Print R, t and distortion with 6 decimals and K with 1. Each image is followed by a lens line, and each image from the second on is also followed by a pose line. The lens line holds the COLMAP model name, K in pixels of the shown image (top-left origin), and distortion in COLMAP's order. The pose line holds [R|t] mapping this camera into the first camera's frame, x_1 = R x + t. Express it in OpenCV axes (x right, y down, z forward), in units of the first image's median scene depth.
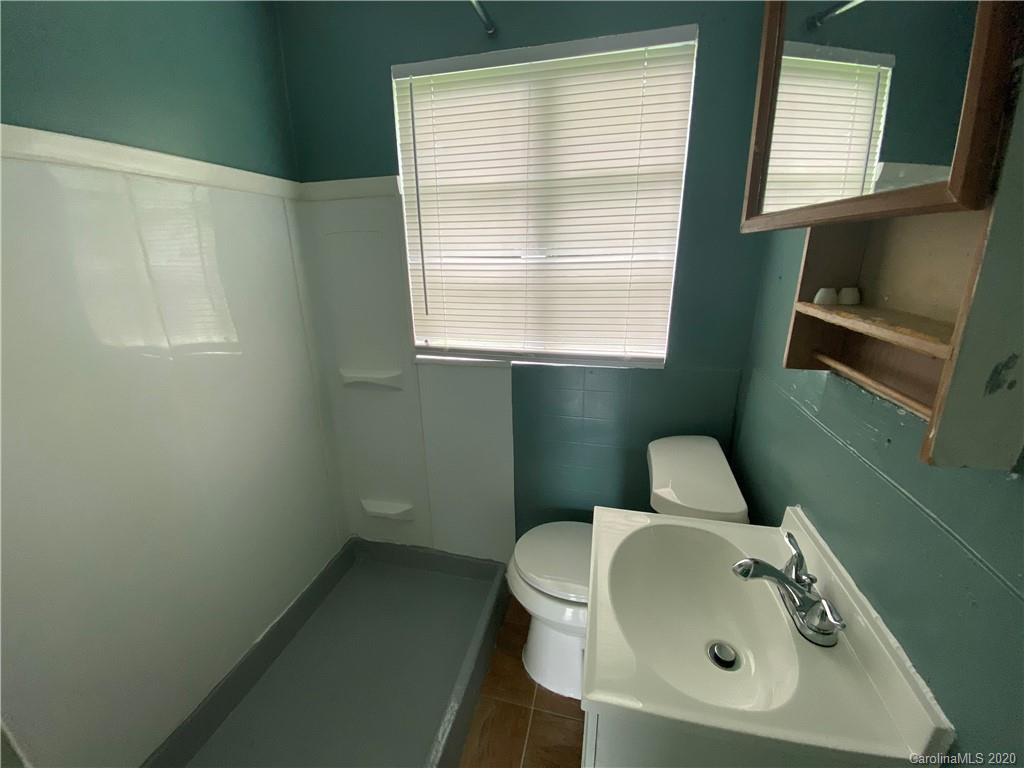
lens RADIAL K [[419.0, 0, 512.0], [0, 419.0, 384.0], [0, 0, 1]] dist [0.000043, -0.000072]
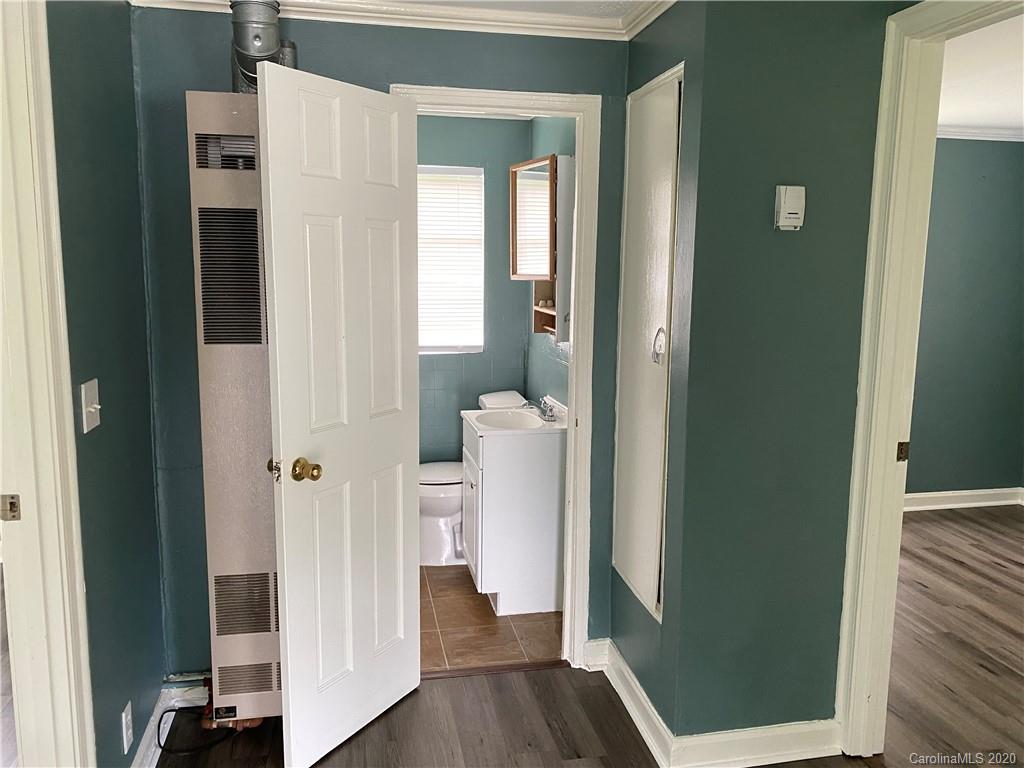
lens RADIAL K [[788.9, 0, 512.0], [0, 788.9, 384.0], [0, 0, 1]] dist [0.000279, -0.000017]
pose [[0.907424, -0.047945, 0.417473, -1.504703], [0.105079, 0.987797, -0.114956, 0.830402], [-0.406867, 0.148182, 0.901389, -3.277974]]
